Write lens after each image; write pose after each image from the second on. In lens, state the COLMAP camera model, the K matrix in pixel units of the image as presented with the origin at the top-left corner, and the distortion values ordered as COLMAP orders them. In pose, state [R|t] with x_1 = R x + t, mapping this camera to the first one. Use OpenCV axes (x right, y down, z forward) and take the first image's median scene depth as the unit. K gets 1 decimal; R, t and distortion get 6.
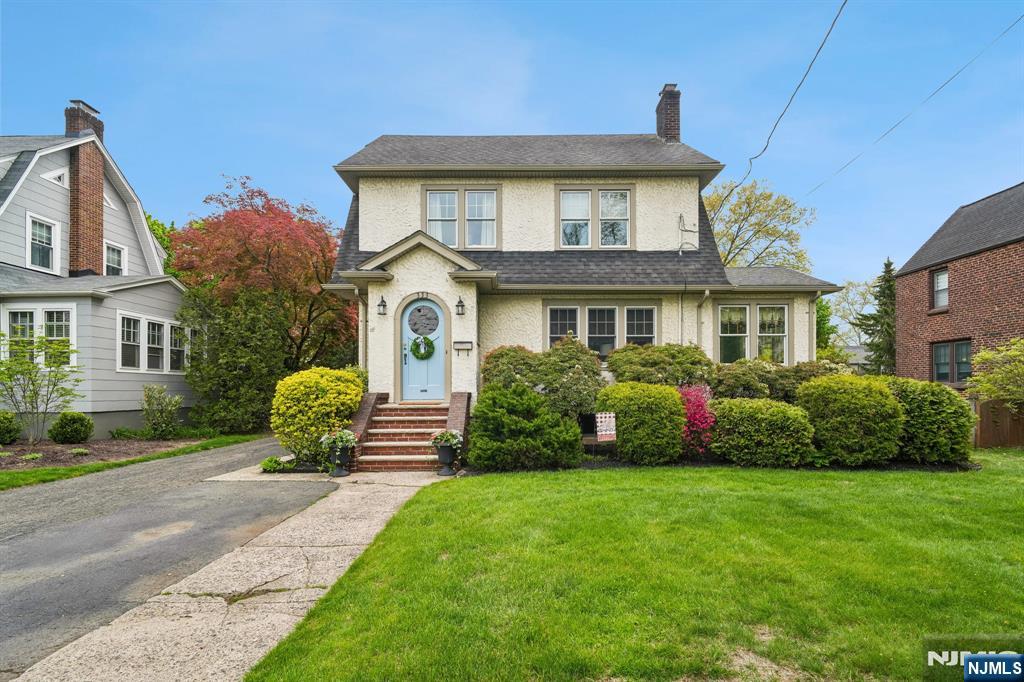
lens RADIAL K [[479.1, 0, 515.0], [0, 479.1, 386.1], [0, 0, 1]] dist [-0.002359, -0.001679]
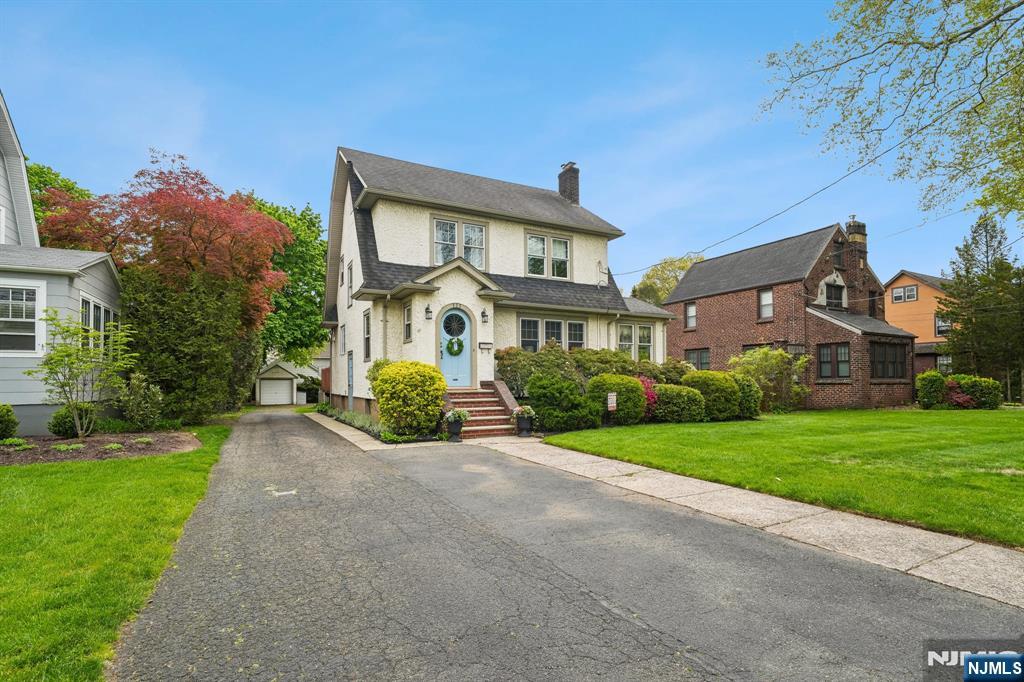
lens RADIAL K [[479.1, 0, 498.0], [0, 479.1, 370.3], [0, 0, 1]] dist [-0.002359, -0.001679]
pose [[0.893609, 0.009275, 0.448750, -0.595739], [-0.001145, 0.999830, -0.018384, 0.007160], [-0.448845, 0.015914, 0.893468, -0.179680]]
